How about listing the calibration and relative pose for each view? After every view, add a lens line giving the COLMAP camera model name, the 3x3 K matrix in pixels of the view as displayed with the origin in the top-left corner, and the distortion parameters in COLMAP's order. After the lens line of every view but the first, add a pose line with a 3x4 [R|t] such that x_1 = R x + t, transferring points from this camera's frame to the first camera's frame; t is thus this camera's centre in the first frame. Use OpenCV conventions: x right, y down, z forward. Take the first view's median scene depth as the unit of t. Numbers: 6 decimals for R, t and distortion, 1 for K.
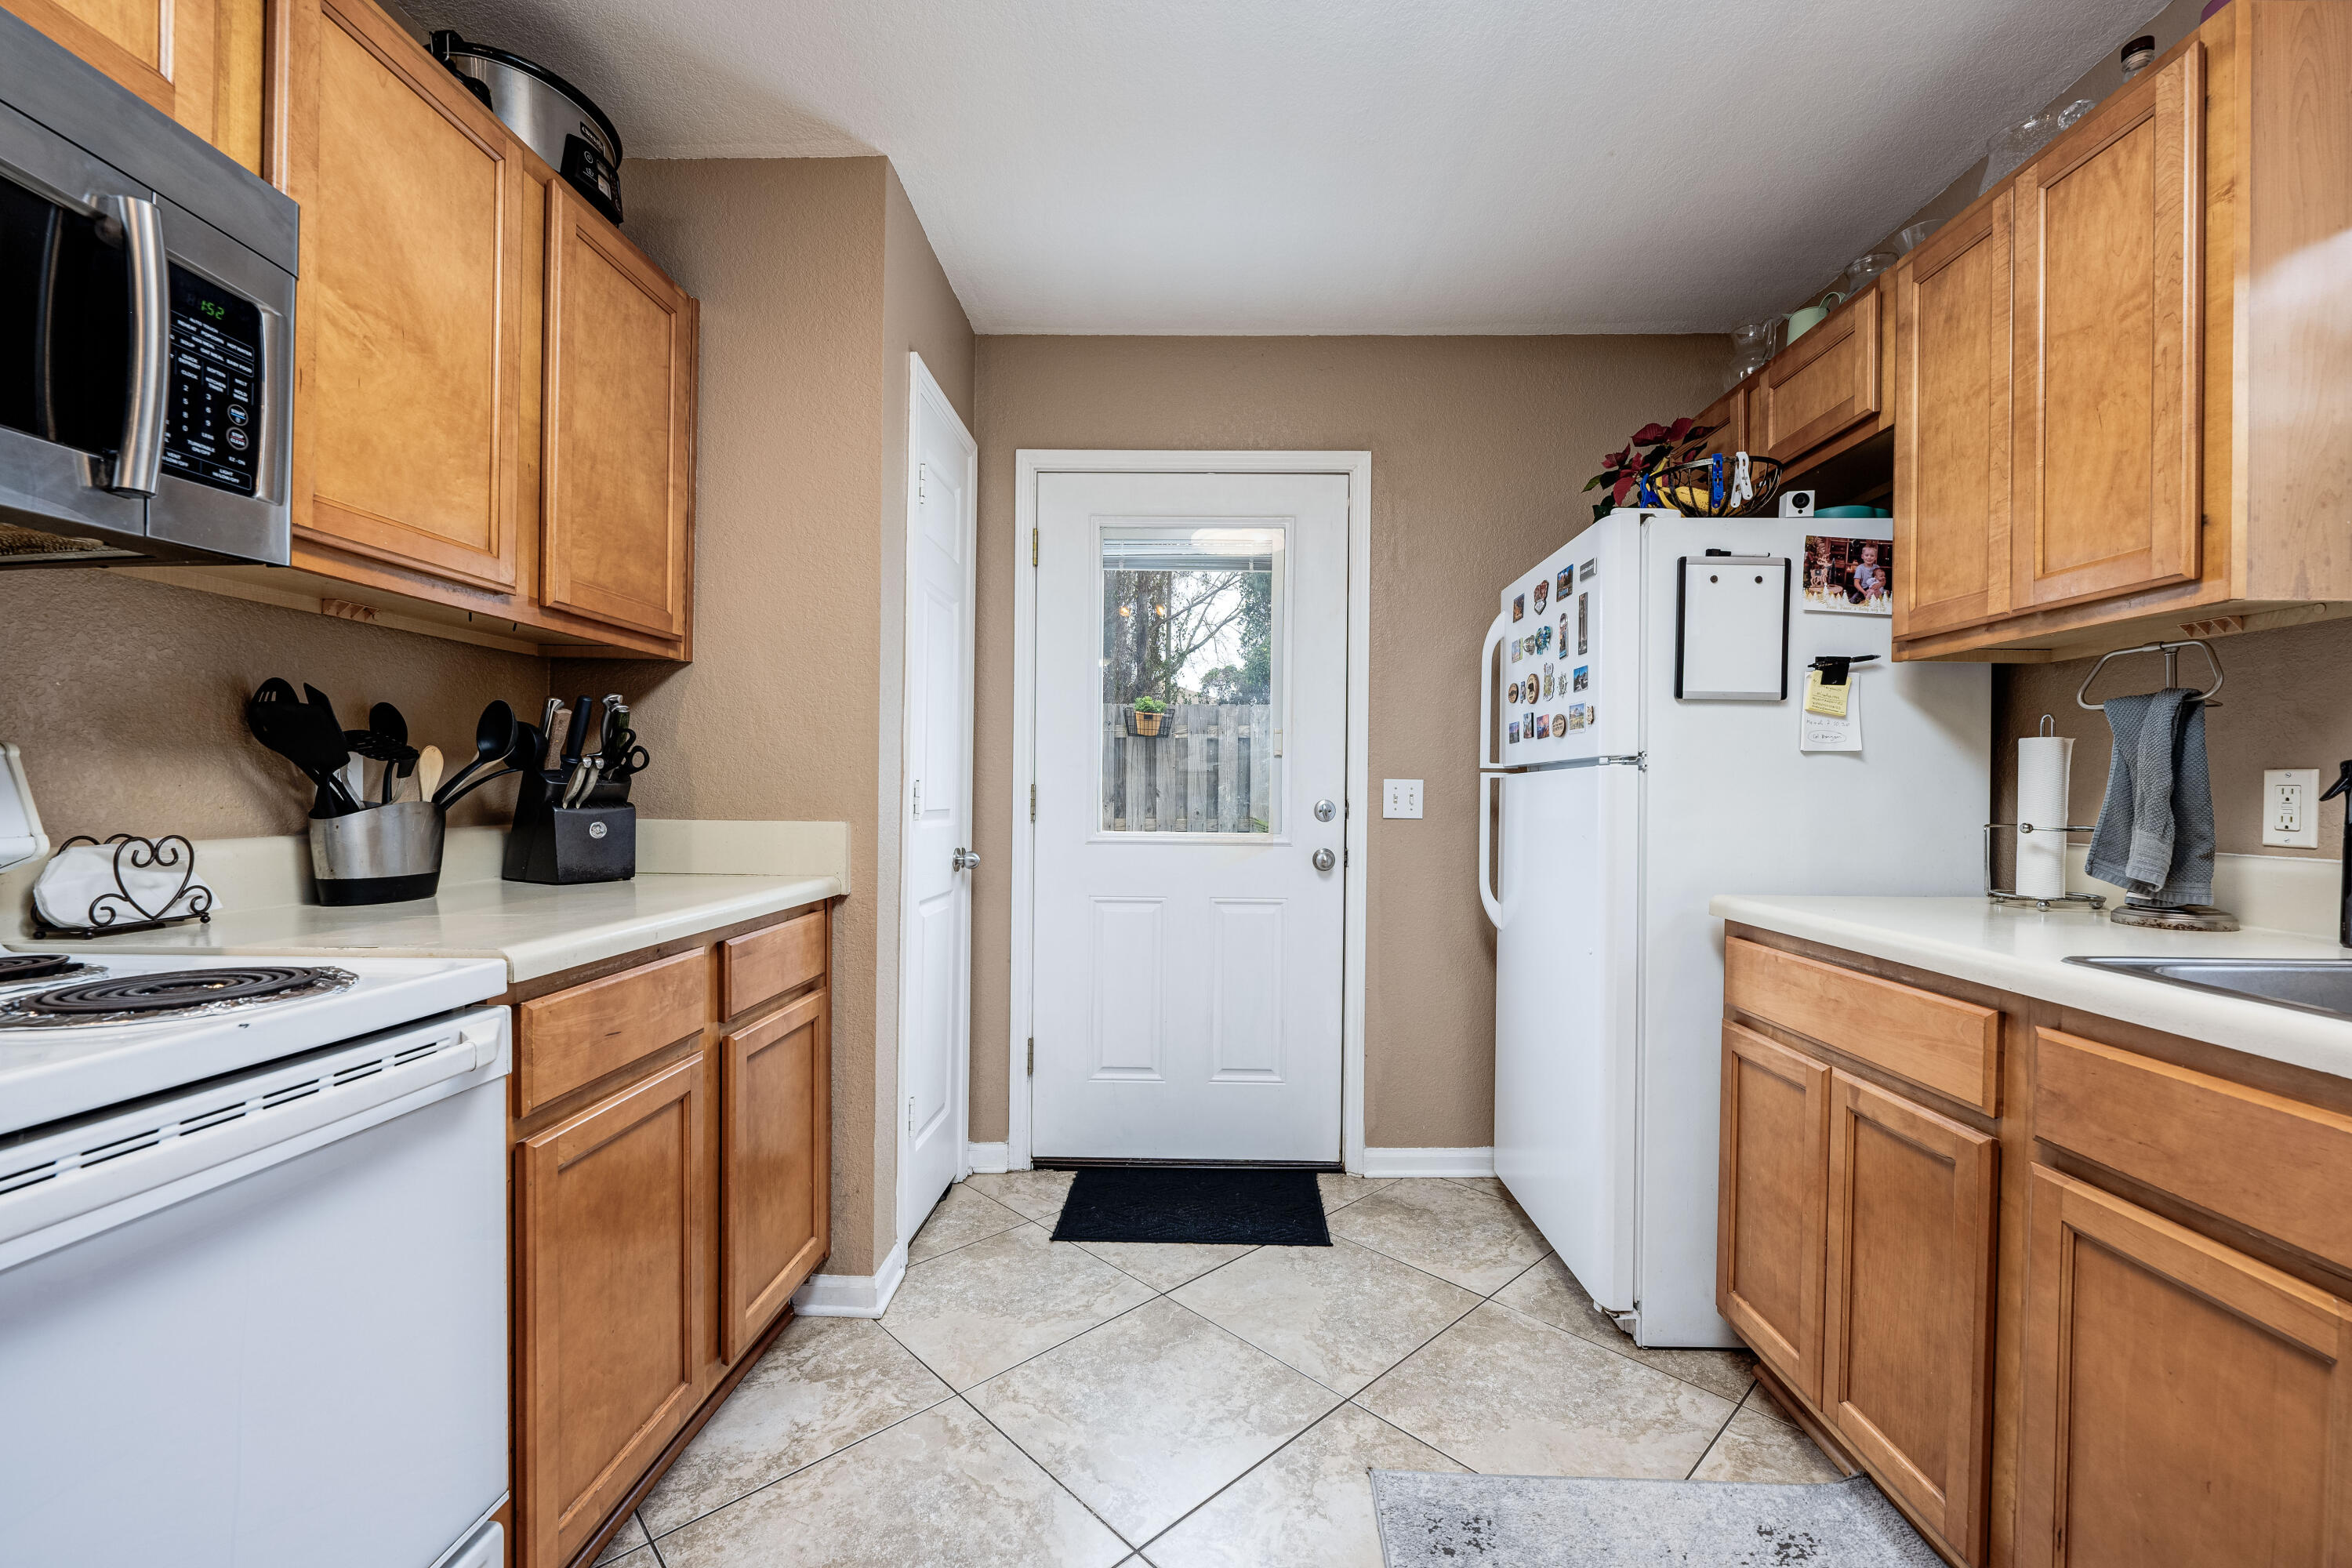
lens RADIAL K [[958.4, 0, 1192.1], [0, 958.4, 800.1], [0, 0, 1]] dist [-0.007820, 0.001122]
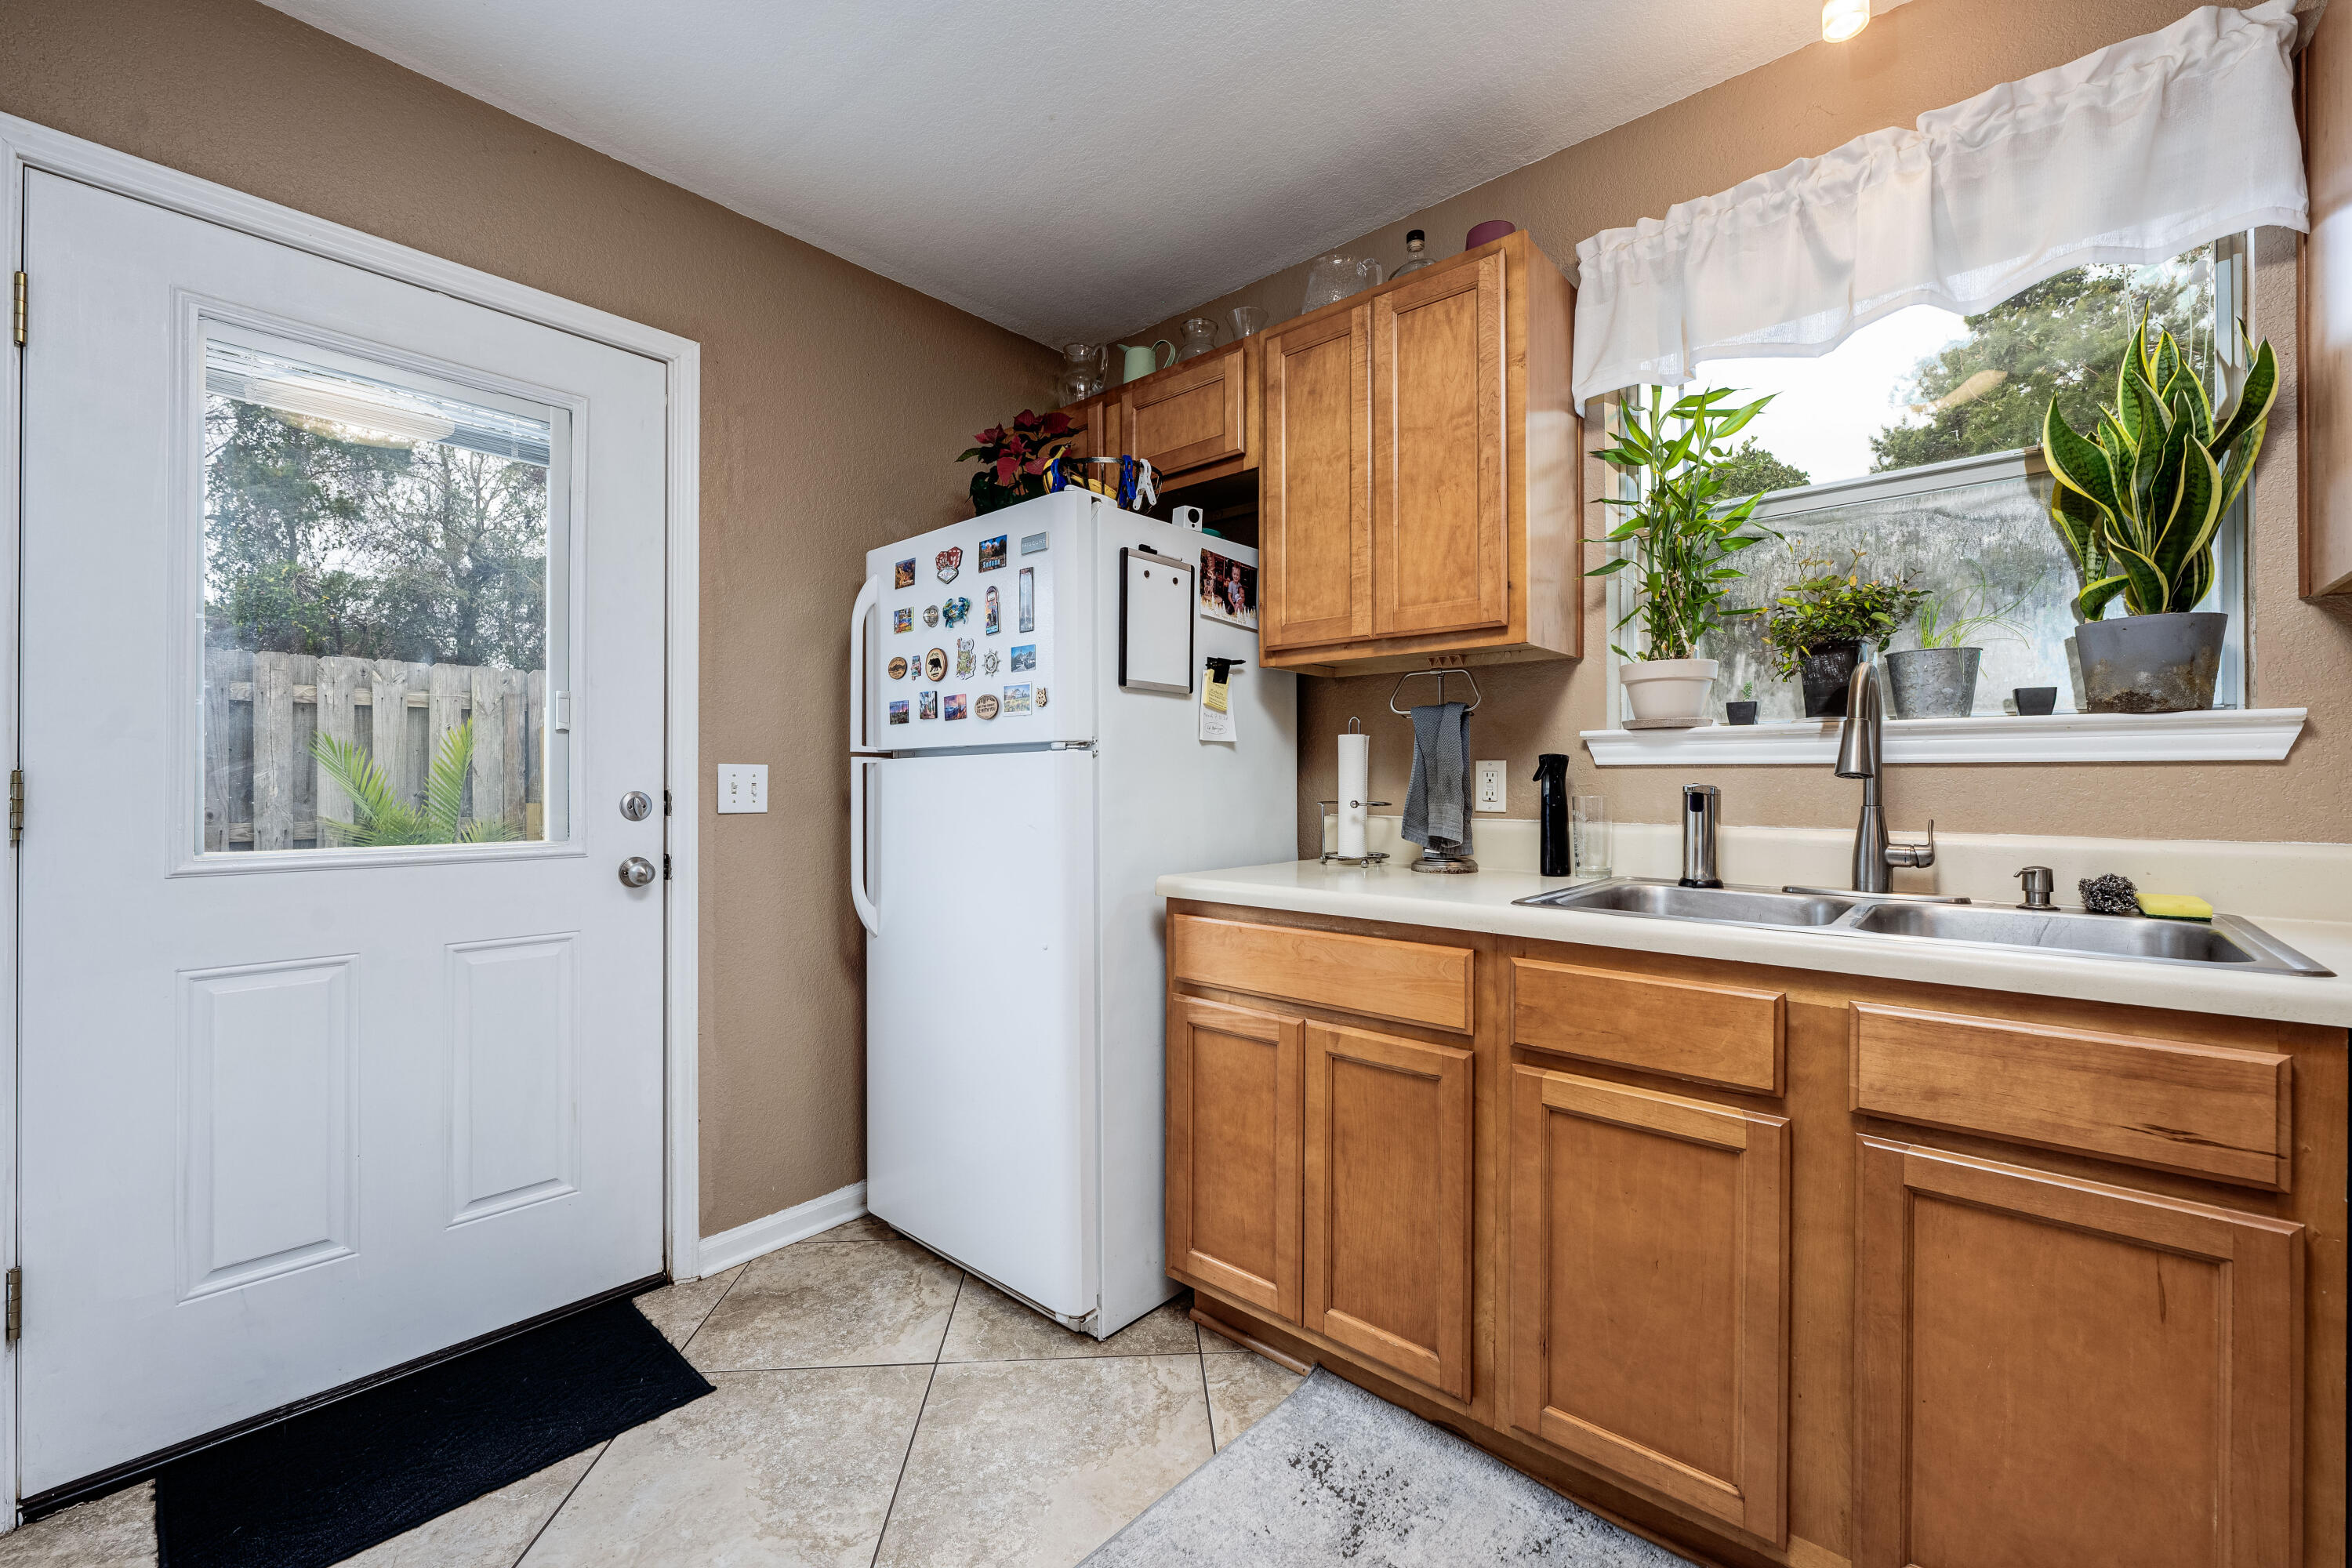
lens RADIAL K [[958.4, 0, 1177.6], [0, 958.4, 777.4], [0, 0, 1]] dist [-0.007820, 0.001122]
pose [[0.644578, -0.006168, 0.764513, -0.244054], [0.012801, 0.999914, -0.002726, -0.005673], [-0.764431, 0.011544, 0.644602, 0.313459]]
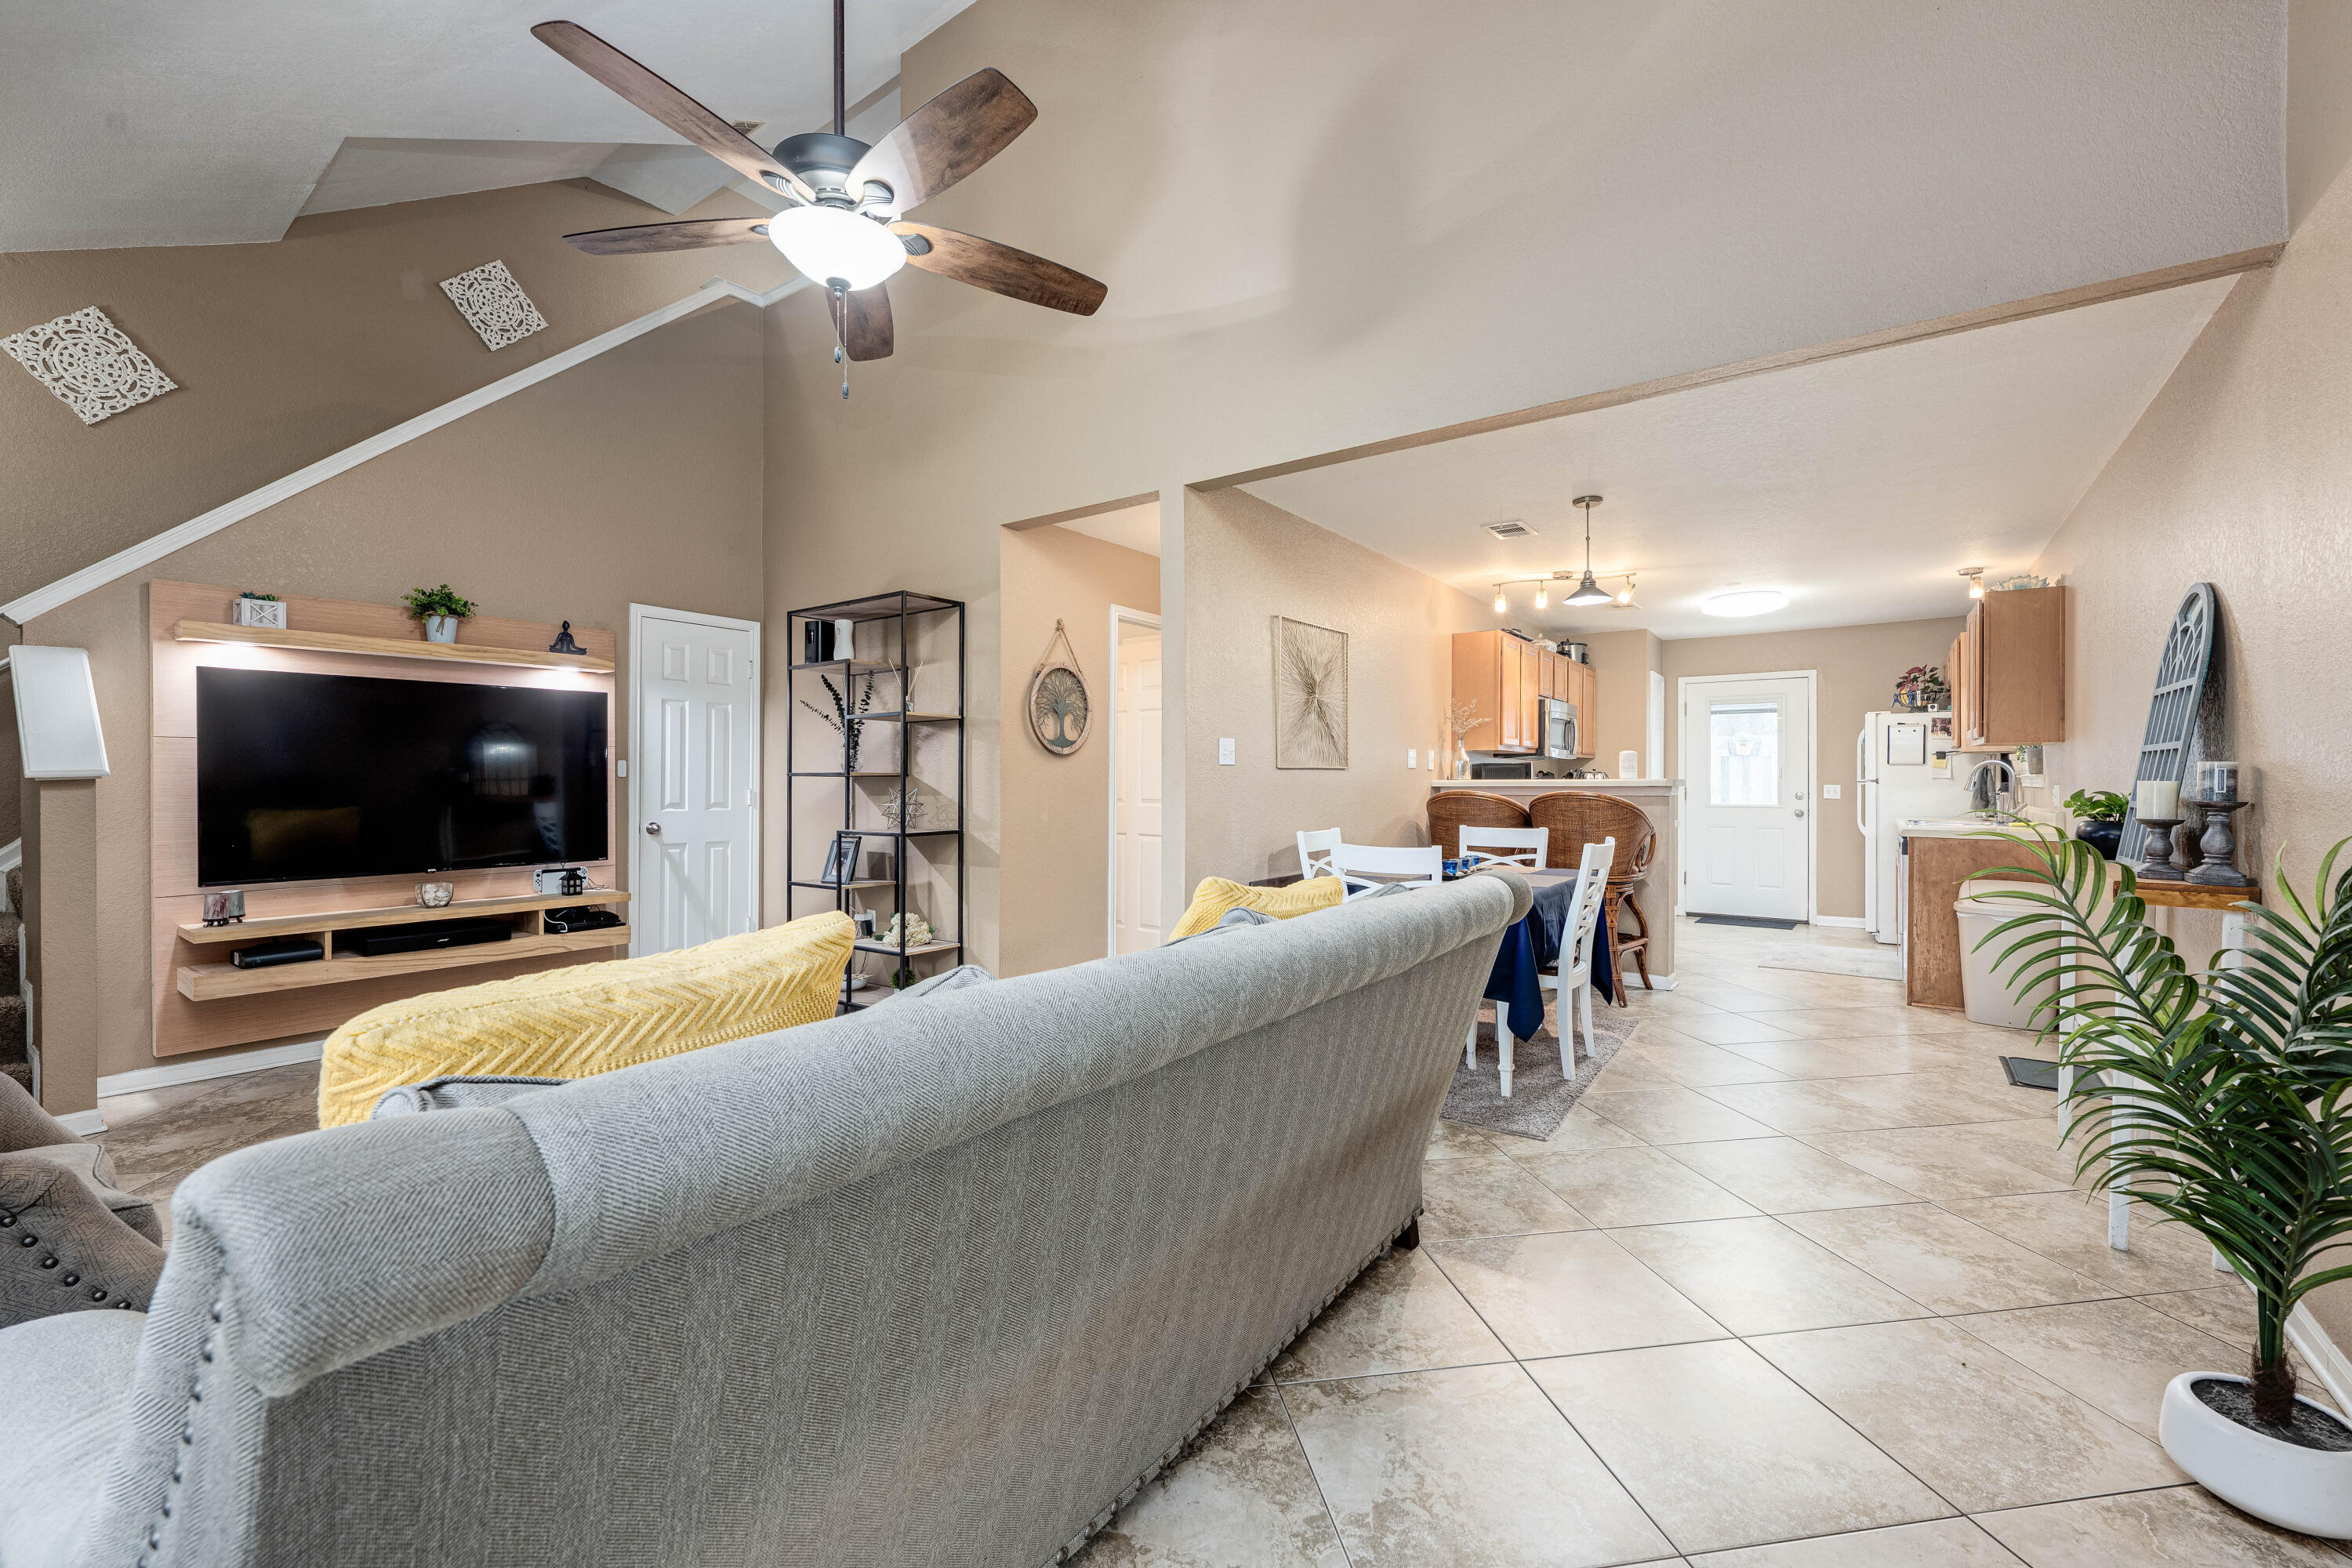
lens RADIAL K [[958.4, 0, 1186.9], [0, 958.4, 786.6], [0, 0, 1]] dist [-0.007820, 0.001122]
pose [[0.824209, -0.008600, -0.566221, 0.379869], [0.003957, 0.999948, -0.009428, 0.003402], [0.566272, 0.005530, 0.824200, -3.665187]]
